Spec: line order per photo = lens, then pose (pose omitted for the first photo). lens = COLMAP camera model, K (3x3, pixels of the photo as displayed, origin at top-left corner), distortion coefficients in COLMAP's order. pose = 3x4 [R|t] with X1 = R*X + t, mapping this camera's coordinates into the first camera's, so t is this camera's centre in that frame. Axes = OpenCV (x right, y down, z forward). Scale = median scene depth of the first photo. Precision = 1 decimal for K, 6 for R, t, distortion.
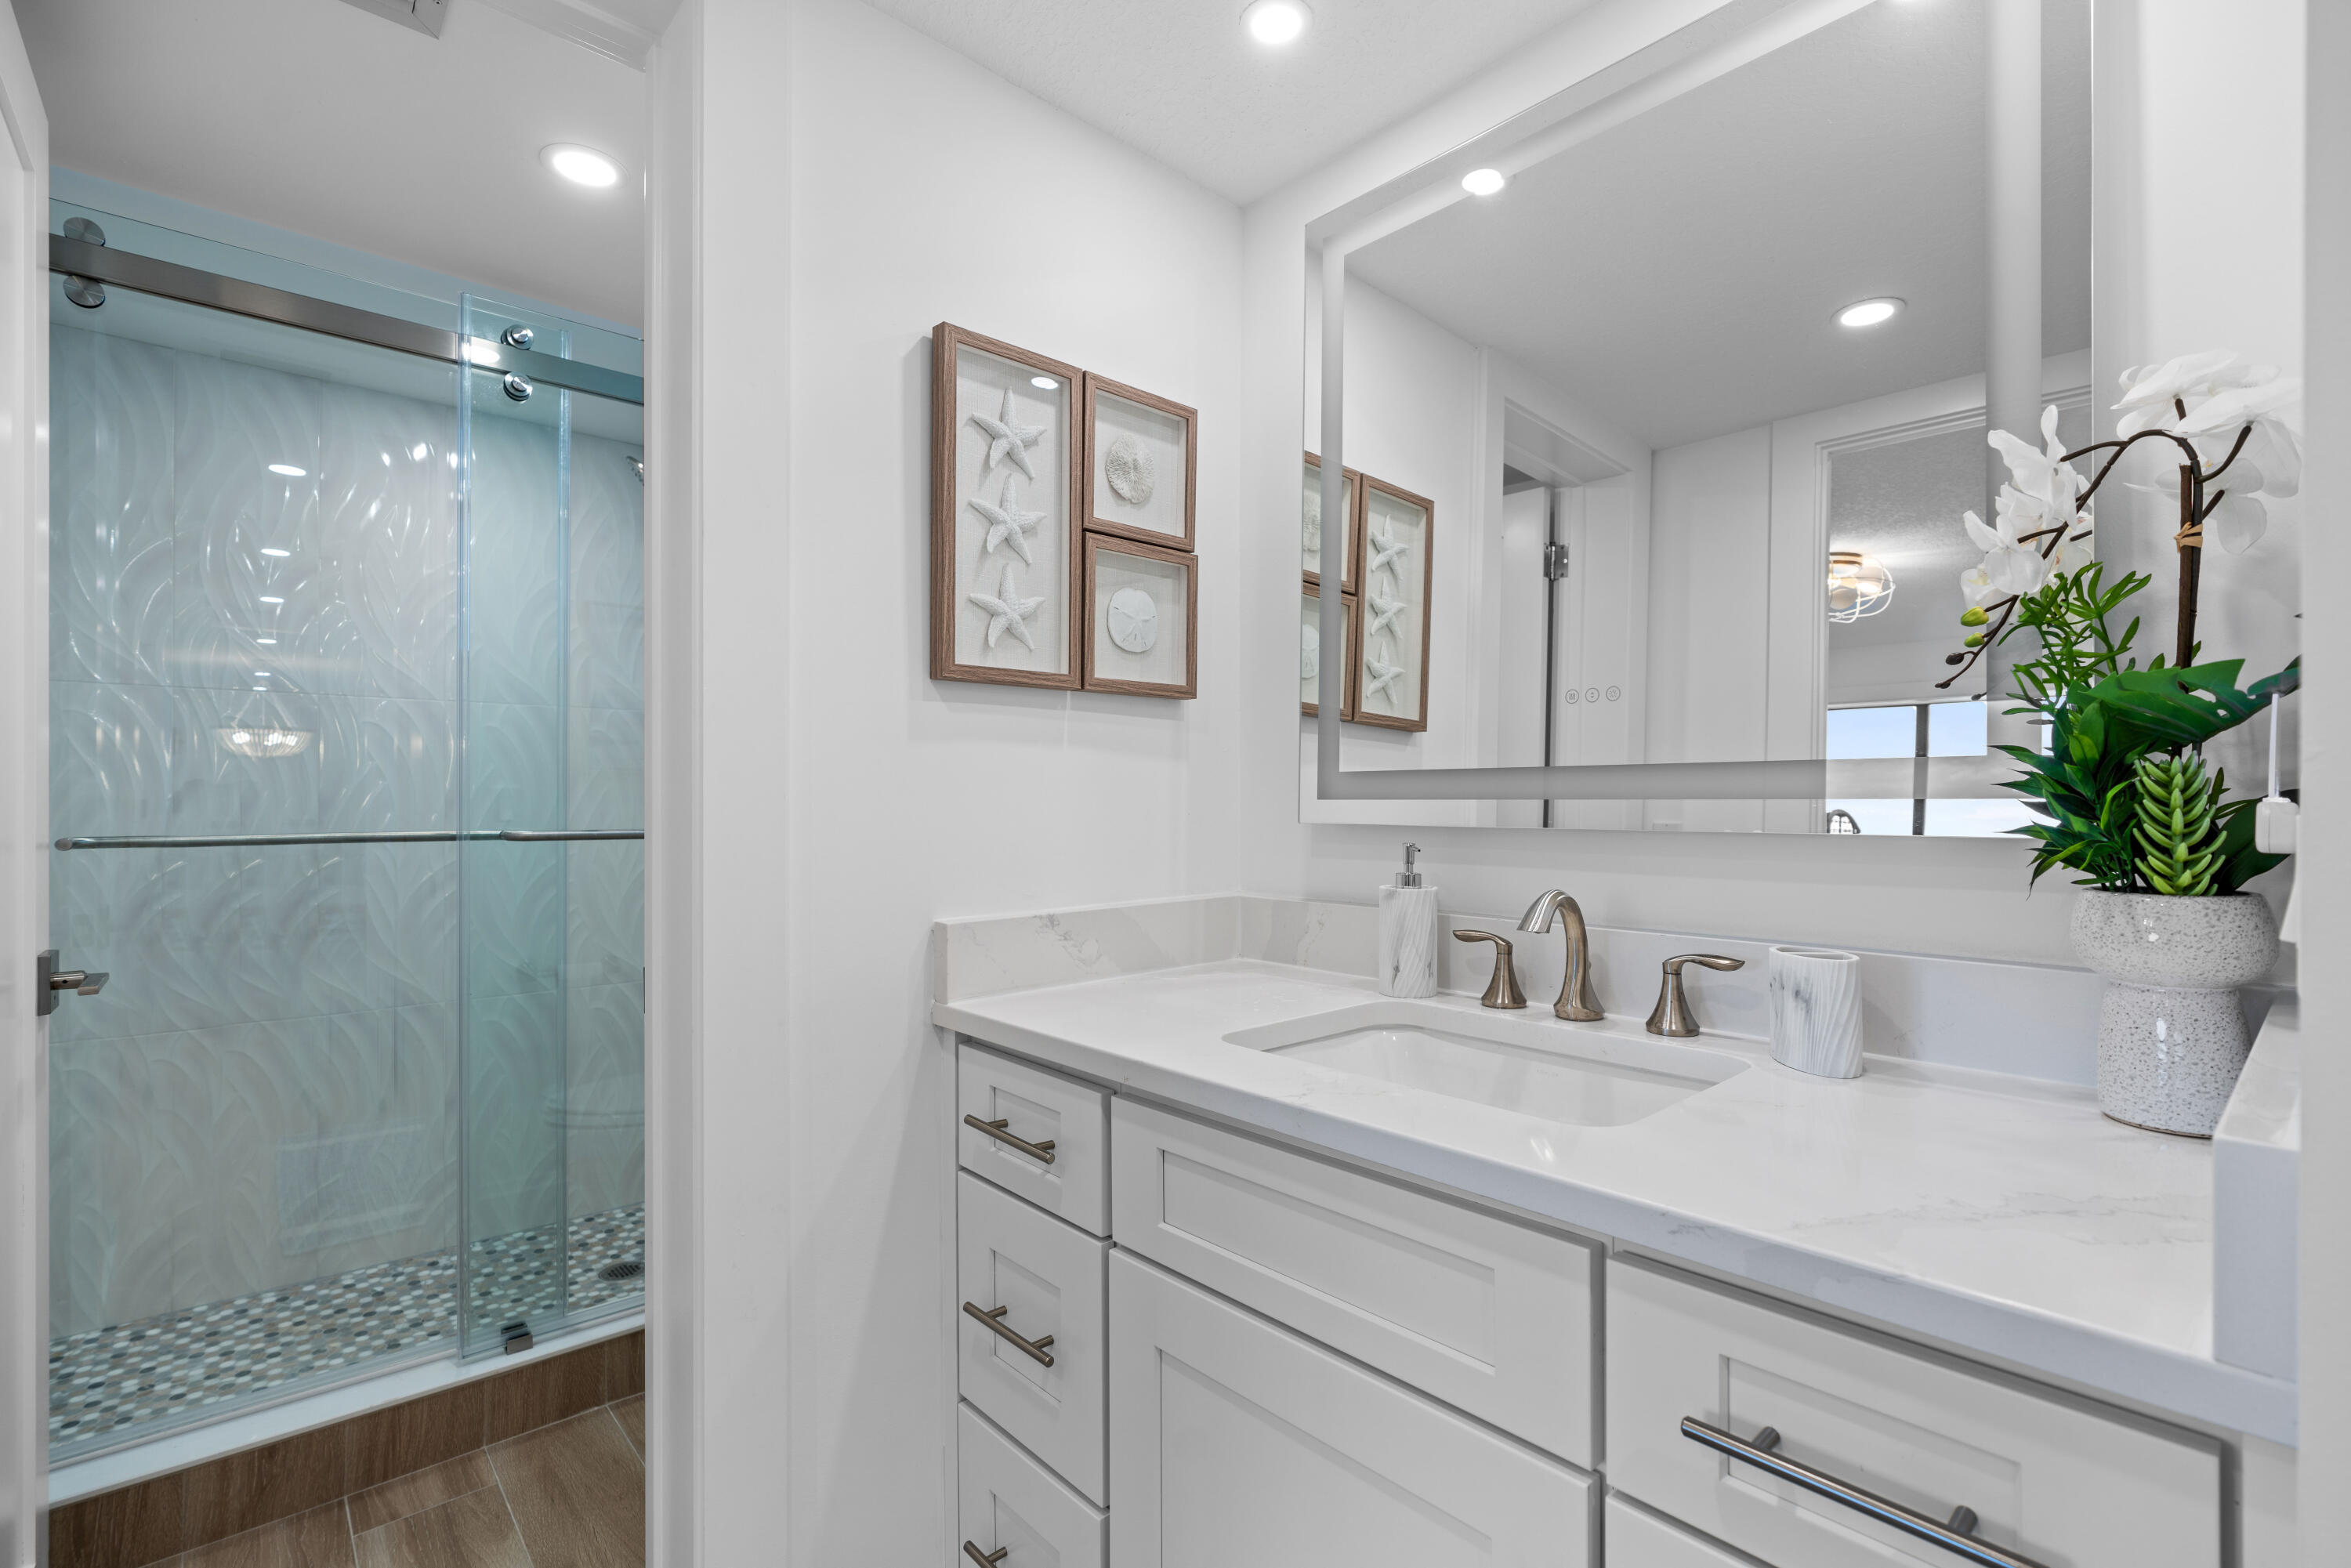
lens RADIAL K [[1057.6, 0, 1175.8], [0, 1057.6, 786.9], [0, 0, 1]] dist [-0.004666, 0.002578]
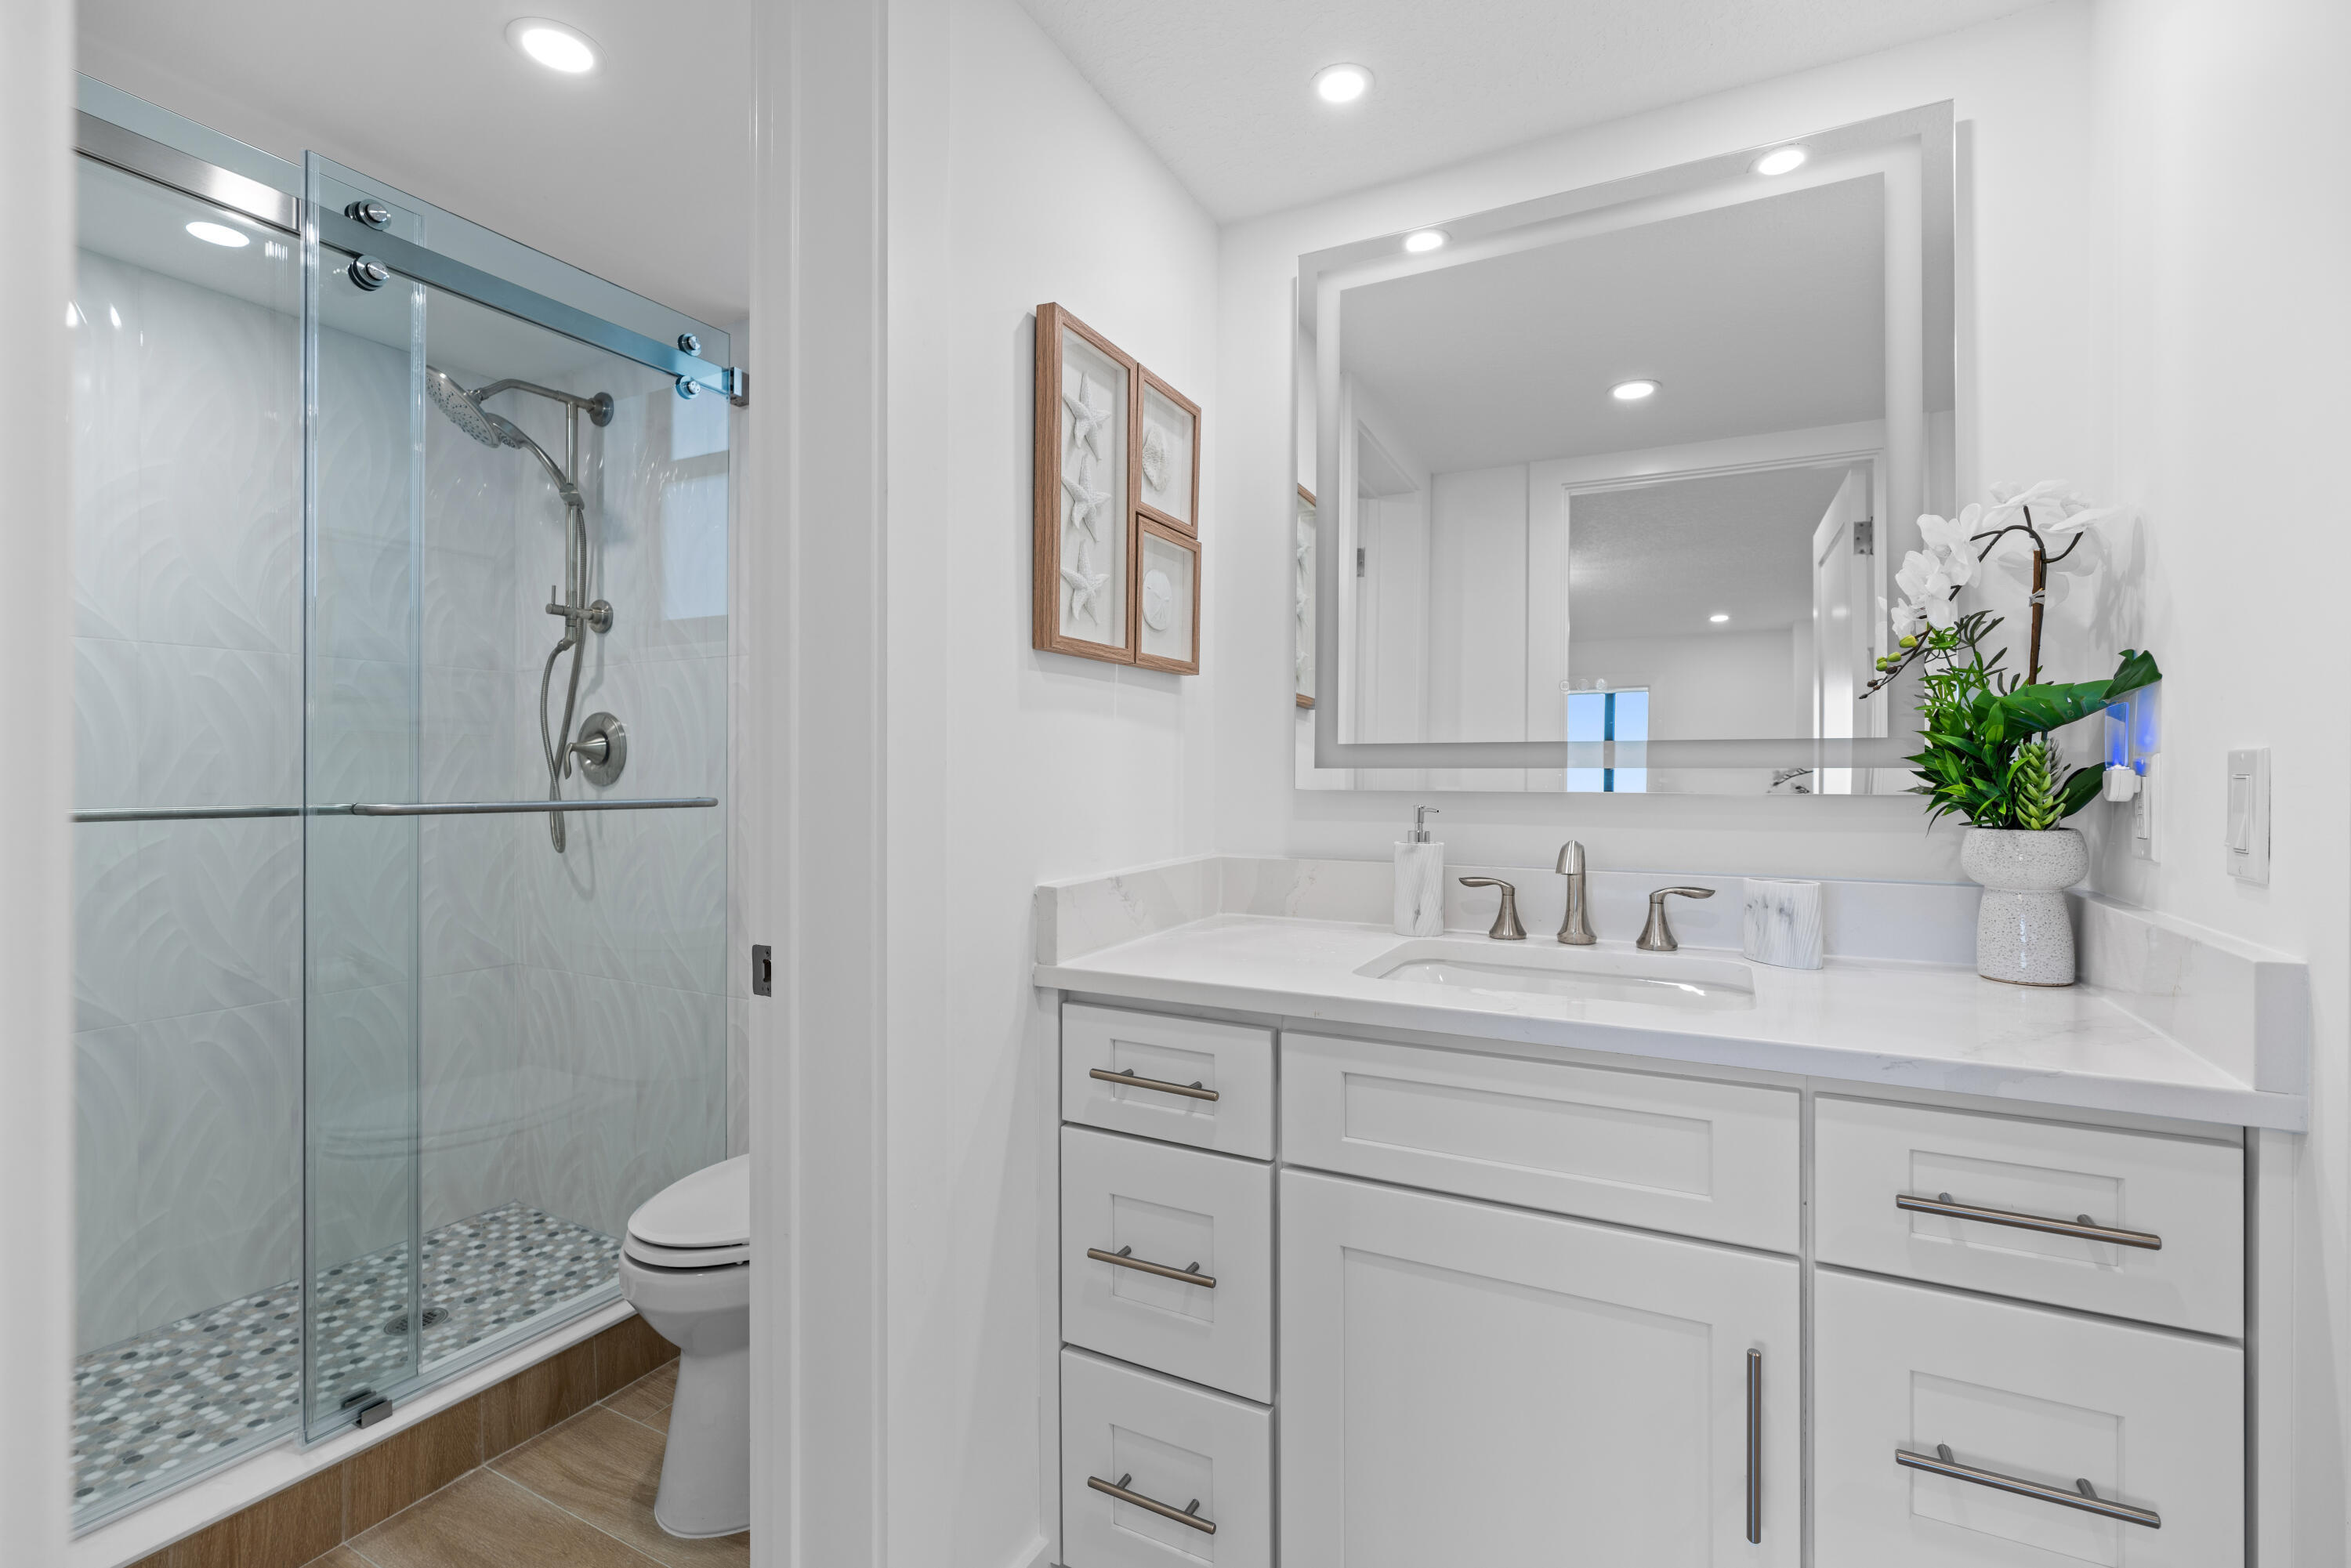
lens RADIAL K [[1057.6, 0, 1147.3], [0, 1057.6, 762.2], [0, 0, 1]] dist [-0.004666, 0.002578]
pose [[0.938824, 0.005132, 0.344360, -0.479094], [-0.006158, 0.999979, 0.001887, 0.004992], [-0.344343, -0.003892, 0.938836, 0.001345]]
